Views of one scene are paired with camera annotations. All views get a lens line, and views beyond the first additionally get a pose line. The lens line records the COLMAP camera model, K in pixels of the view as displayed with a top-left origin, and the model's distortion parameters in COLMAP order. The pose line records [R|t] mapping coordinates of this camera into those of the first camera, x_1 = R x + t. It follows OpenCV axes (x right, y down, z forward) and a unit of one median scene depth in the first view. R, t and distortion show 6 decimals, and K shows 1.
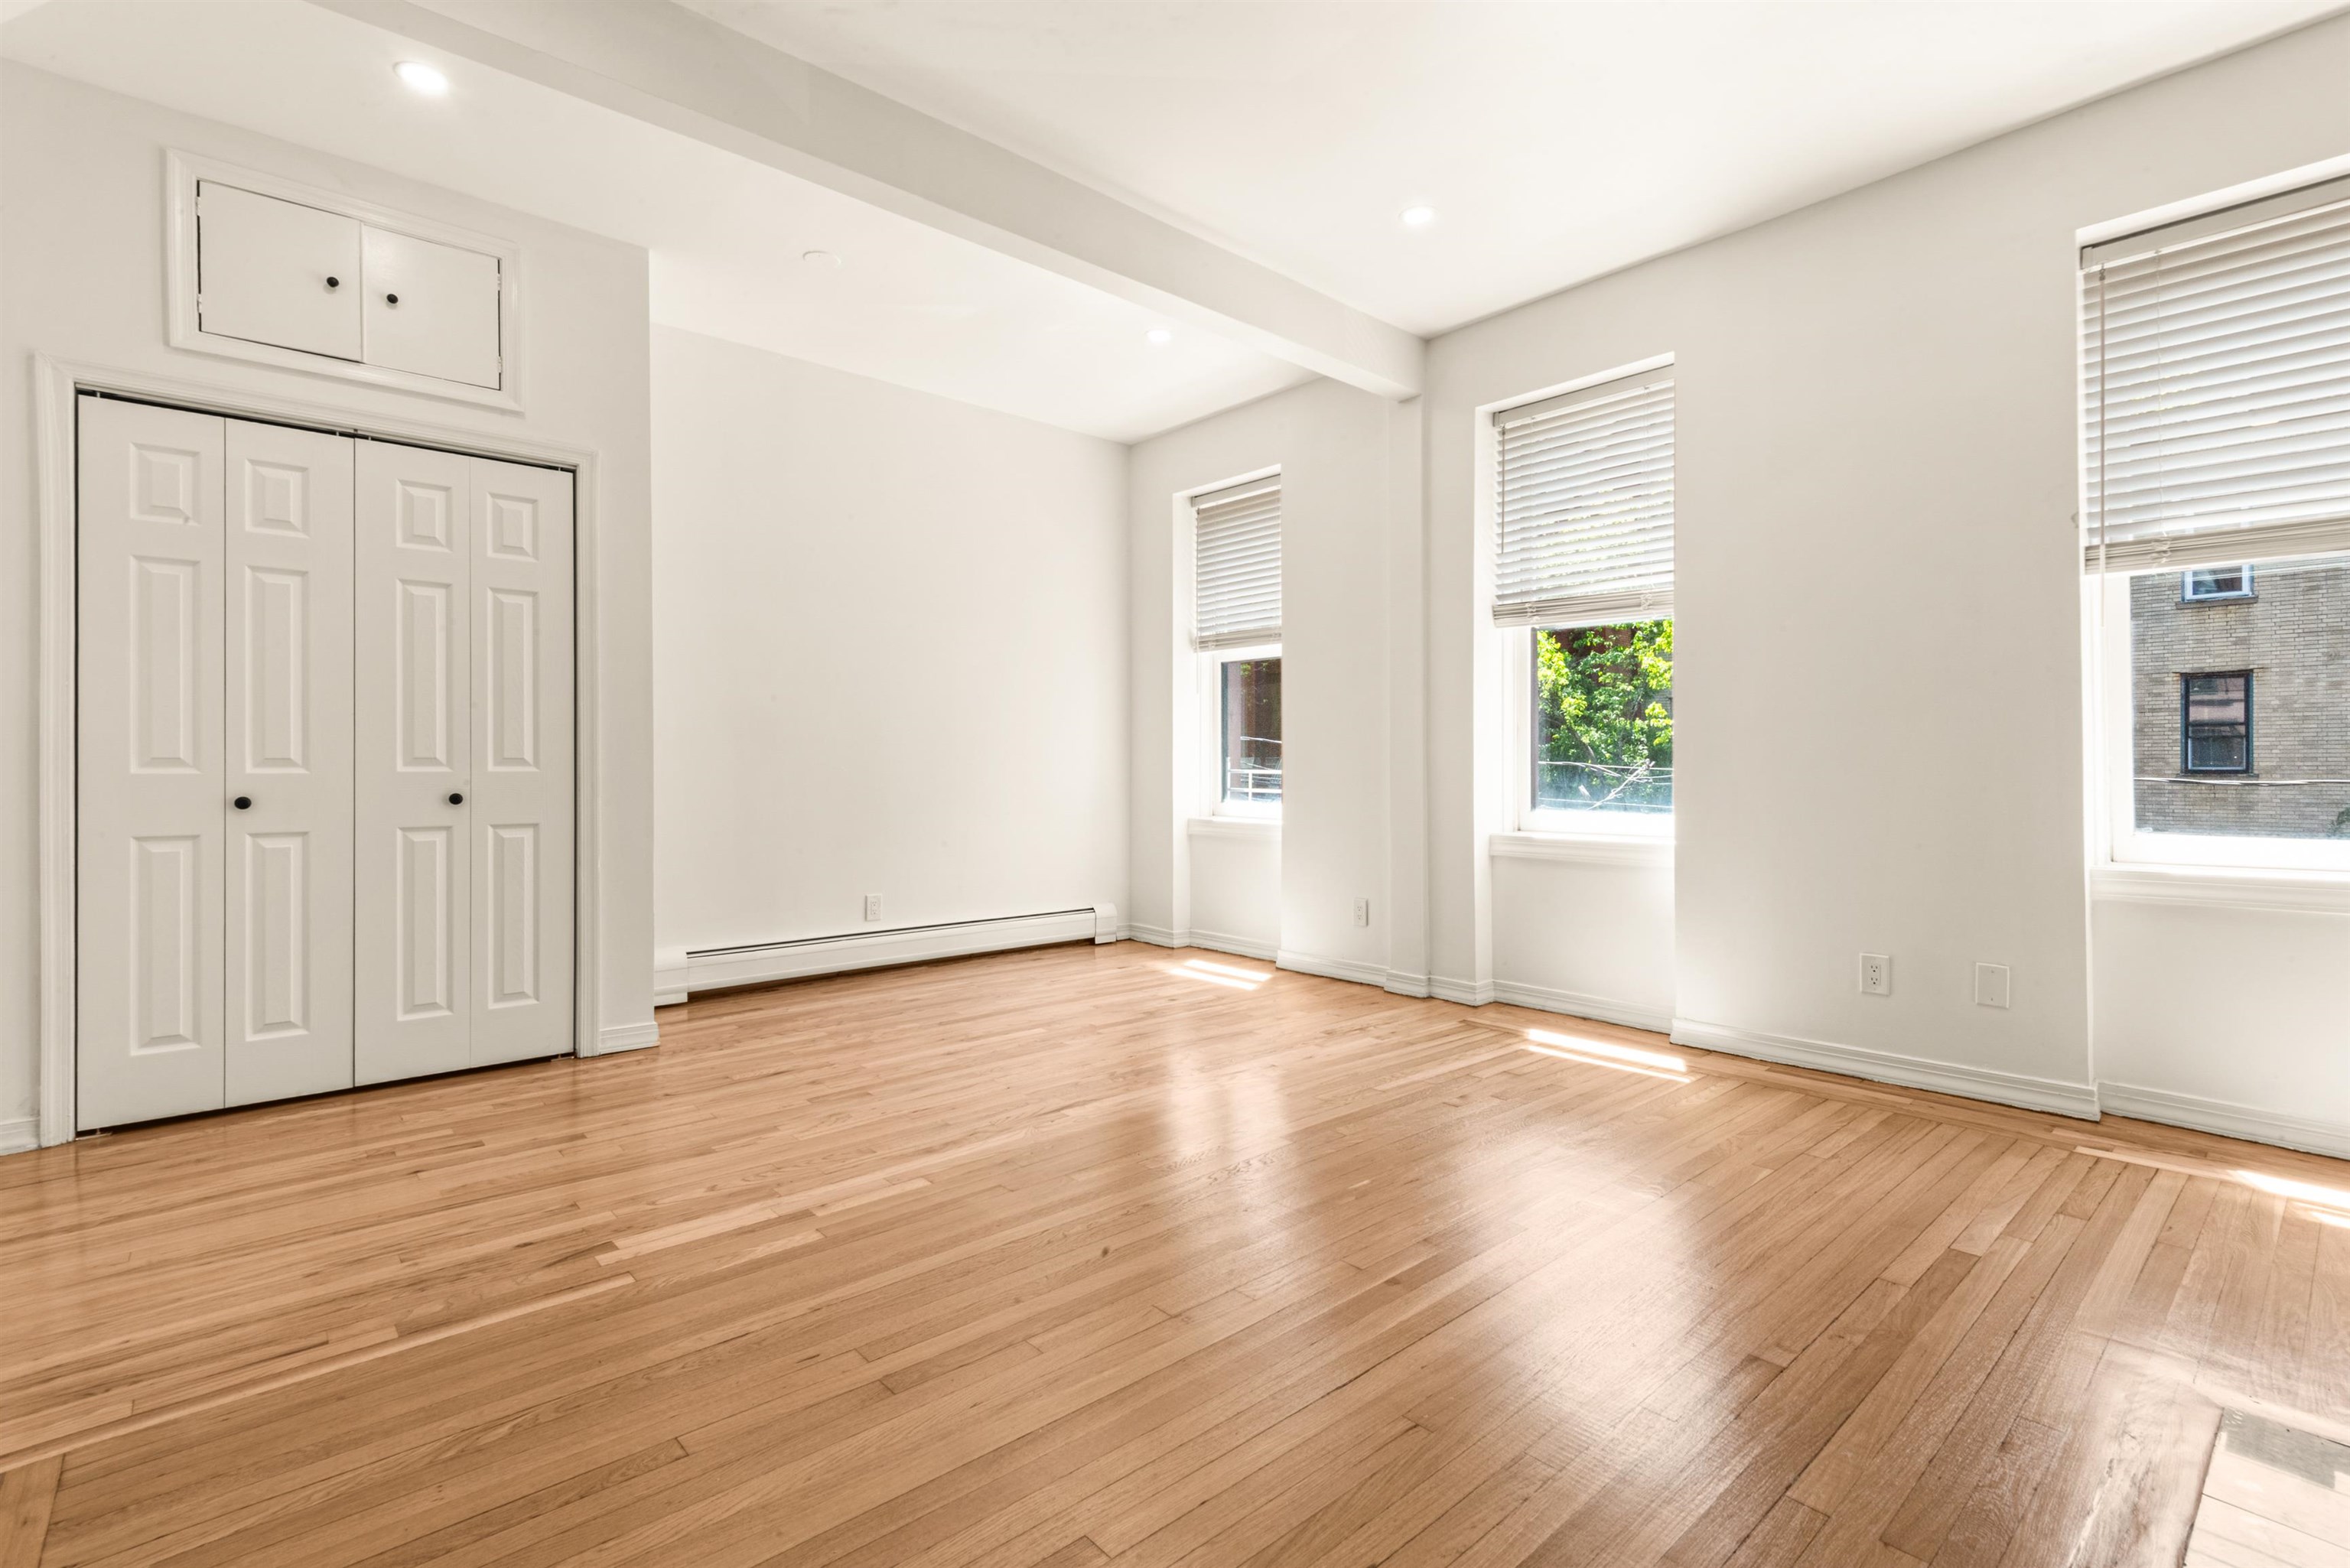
lens RADIAL K [[1091.1, 0, 1189.4], [0, 1091.1, 771.0], [0, 0, 1]] dist [0.027605, -0.016199]
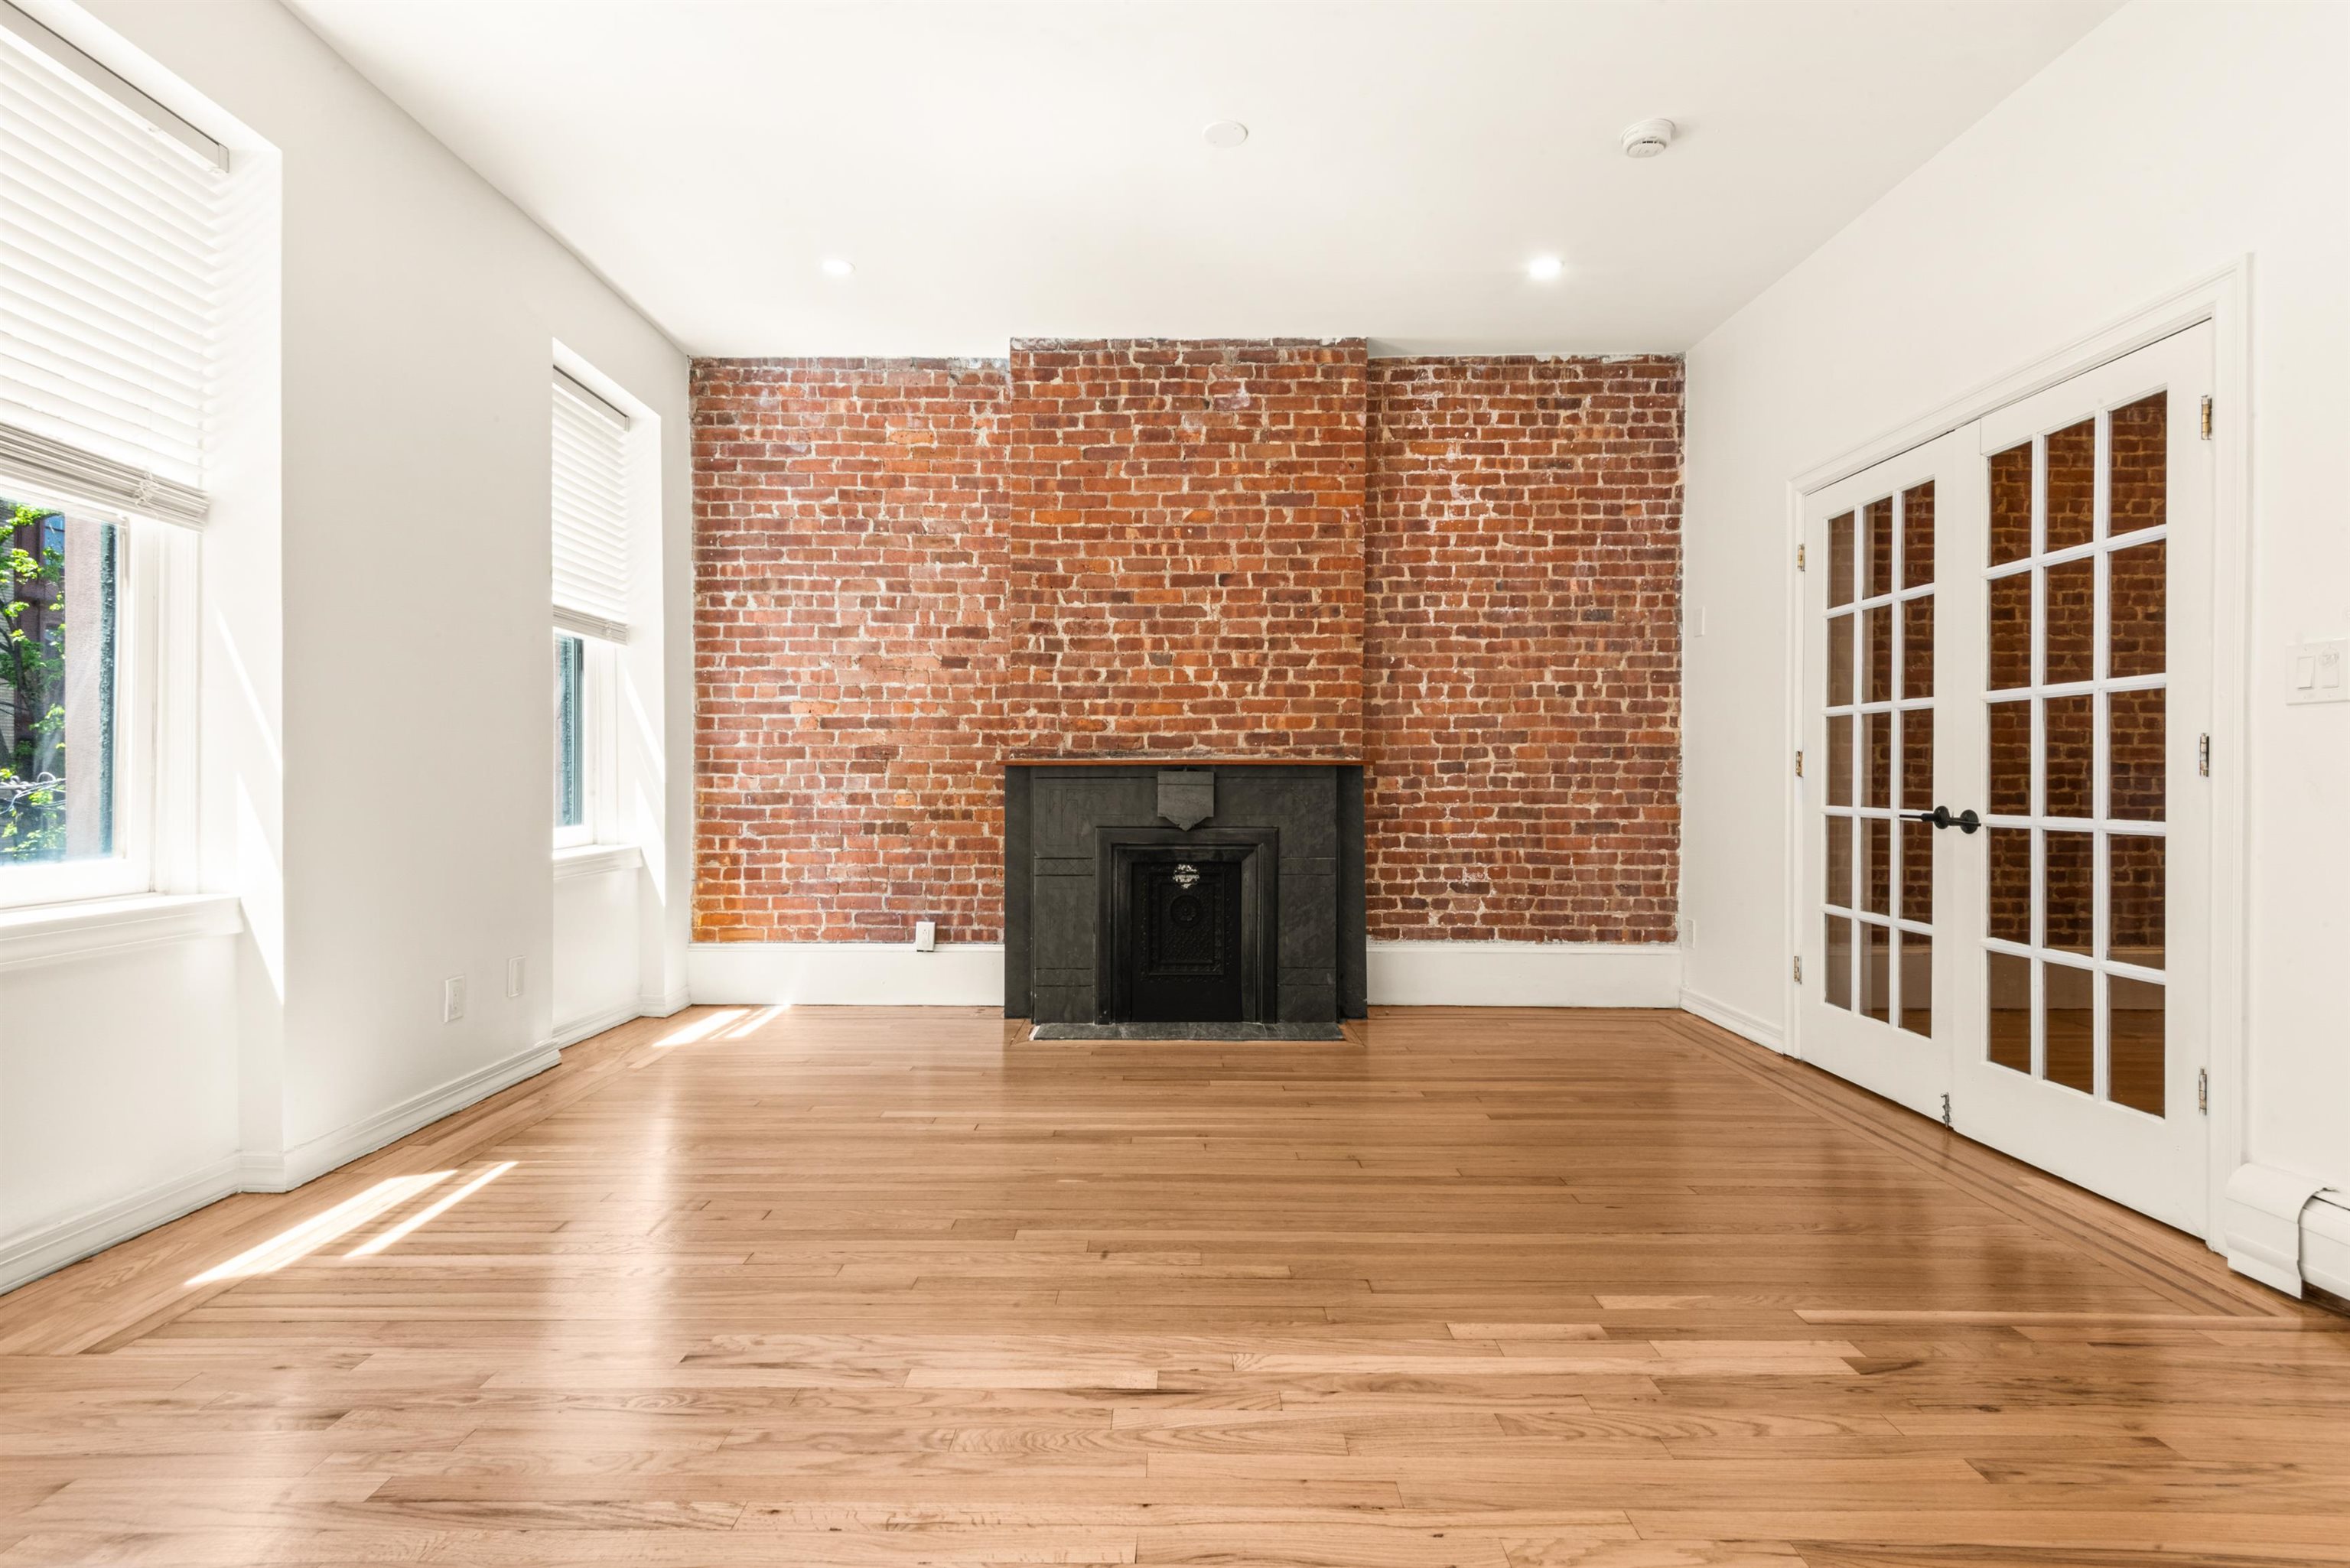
lens RADIAL K [[1091.1, 0, 1175.4], [0, 1091.1, 791.7], [0, 0, 1]] dist [0.027605, -0.016199]
pose [[-0.746543, -0.009856, 0.665264, -0.615658], [0.000983, 0.999873, 0.015917, -0.008572], [-0.665336, 0.012537, -0.746439, 1.737964]]
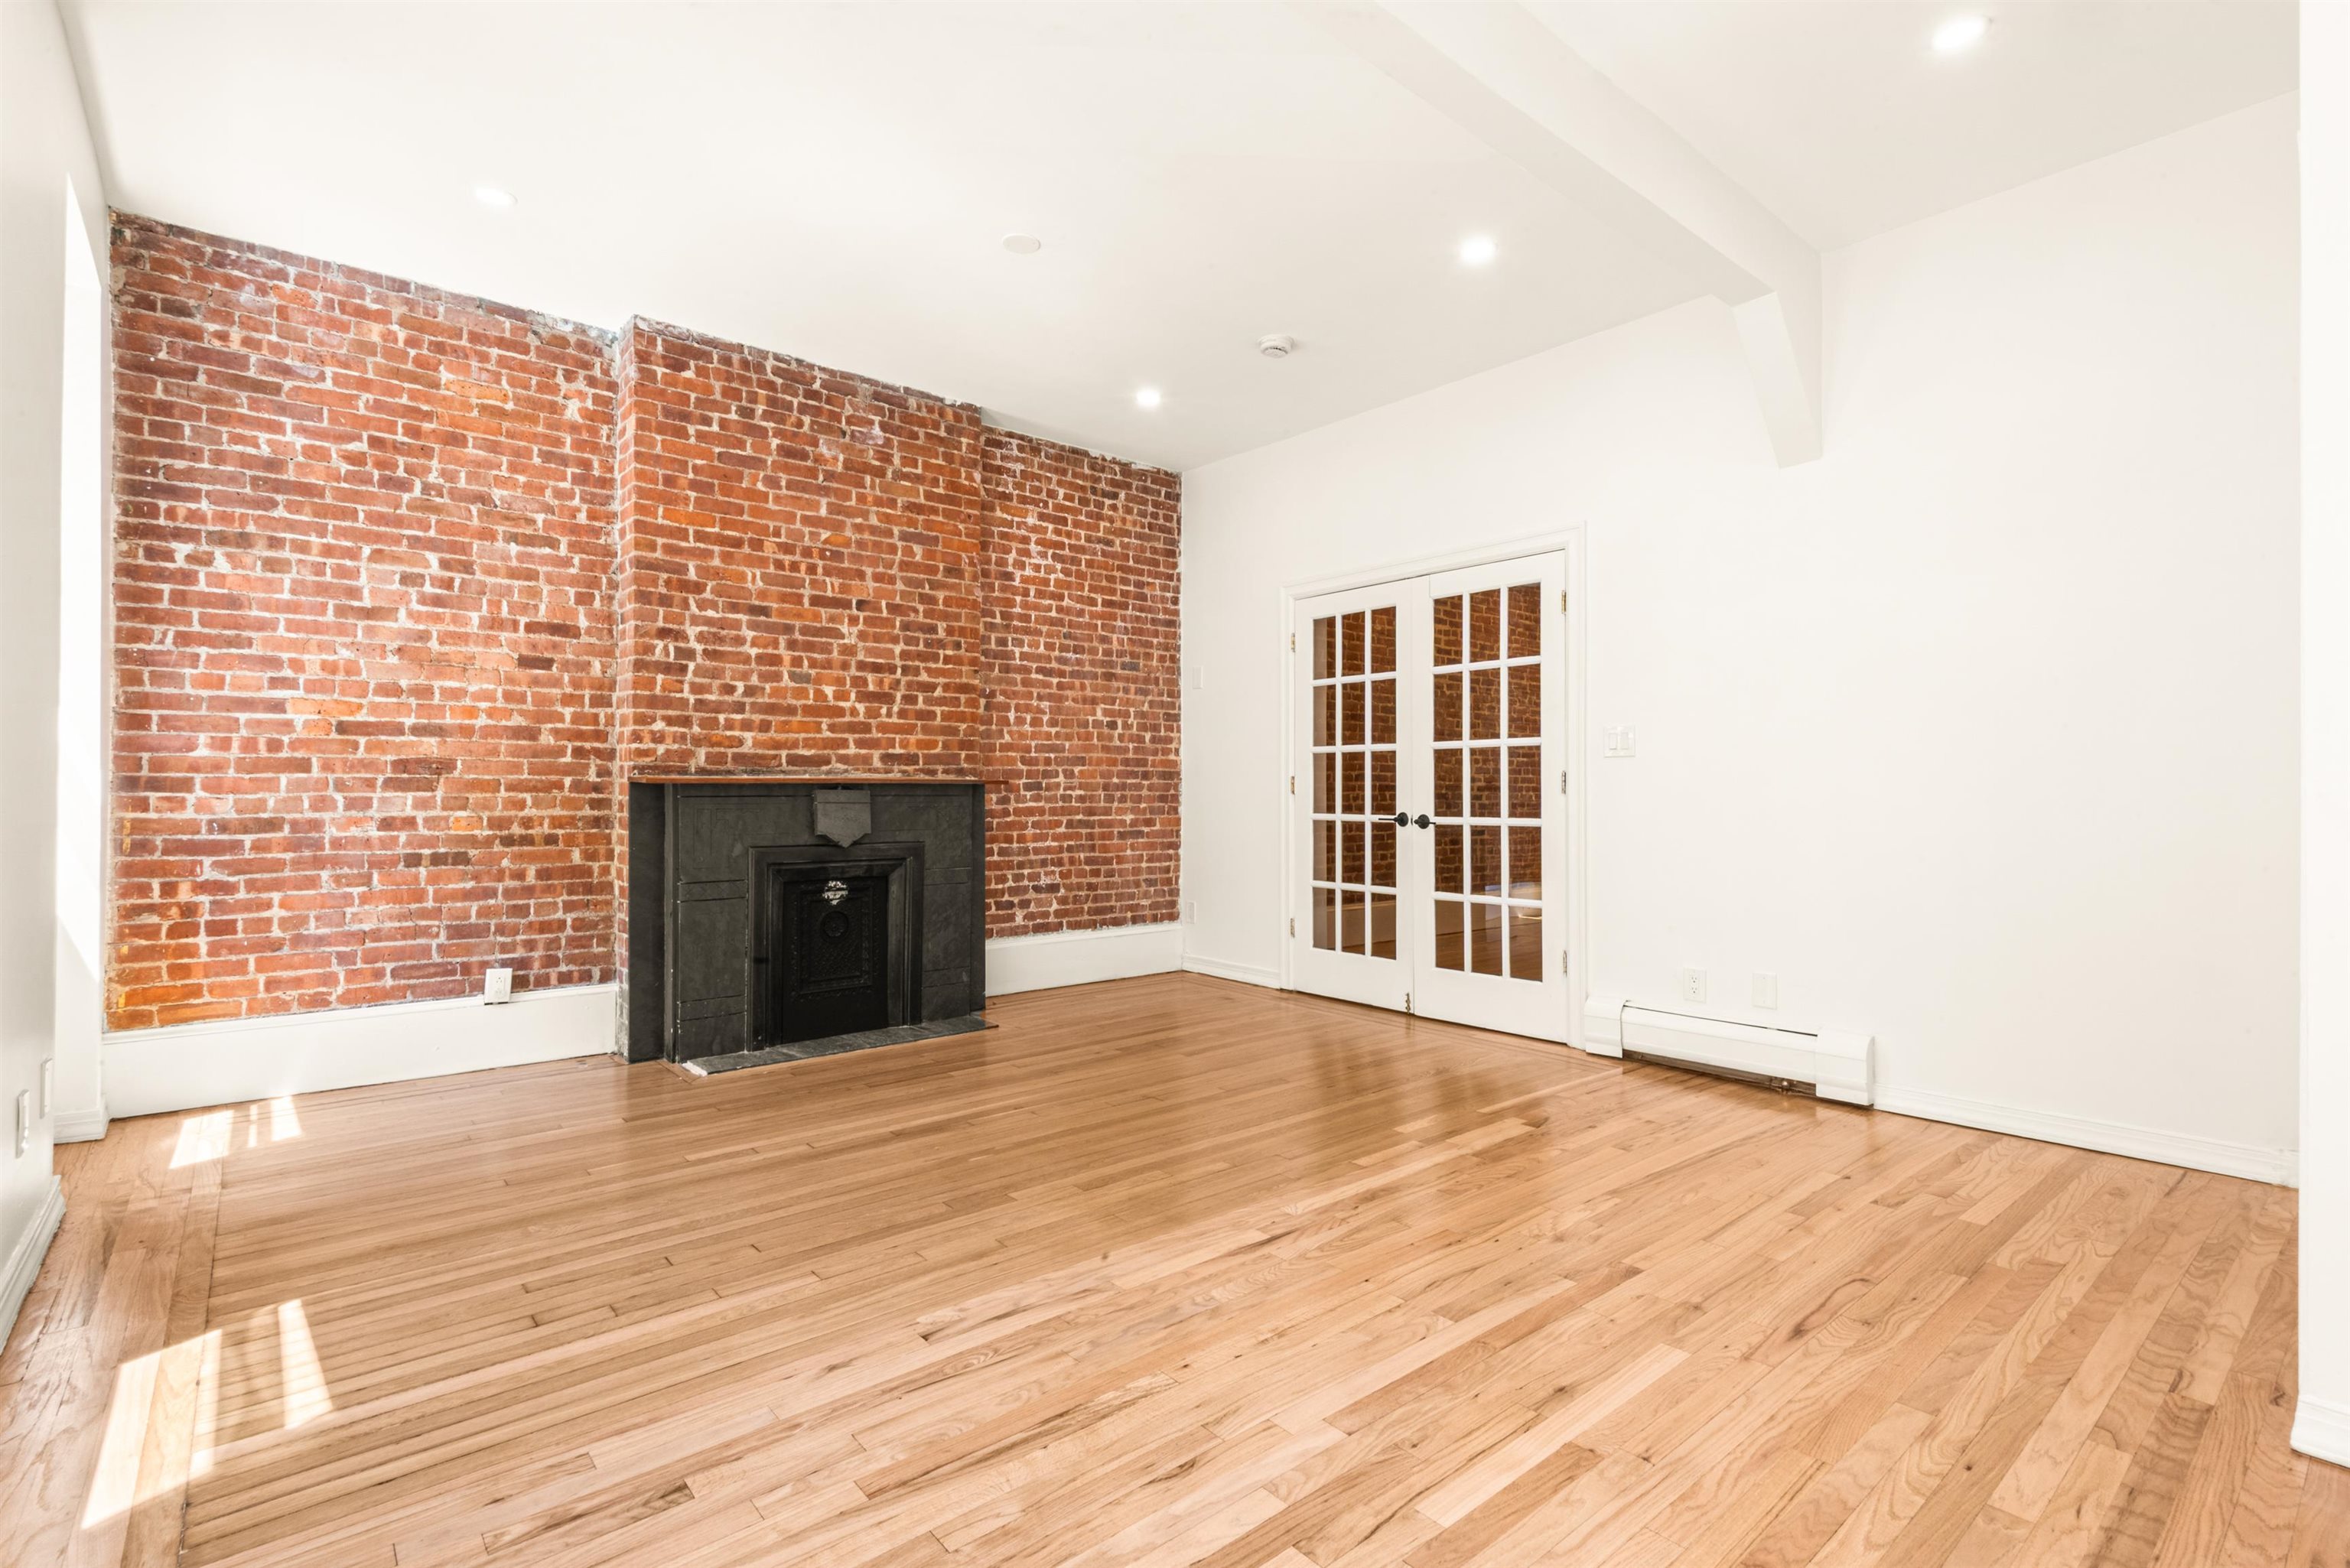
lens RADIAL K [[1091.1, 0, 1197.9], [0, 1091.1, 795.6], [0, 0, 1]] dist [0.027605, -0.016199]
pose [[-0.999931, 0.001397, 0.011690, -0.092929], [0.001453, 0.999988, 0.004756, -0.010995], [-0.011683, 0.004772, -0.999920, 2.192756]]
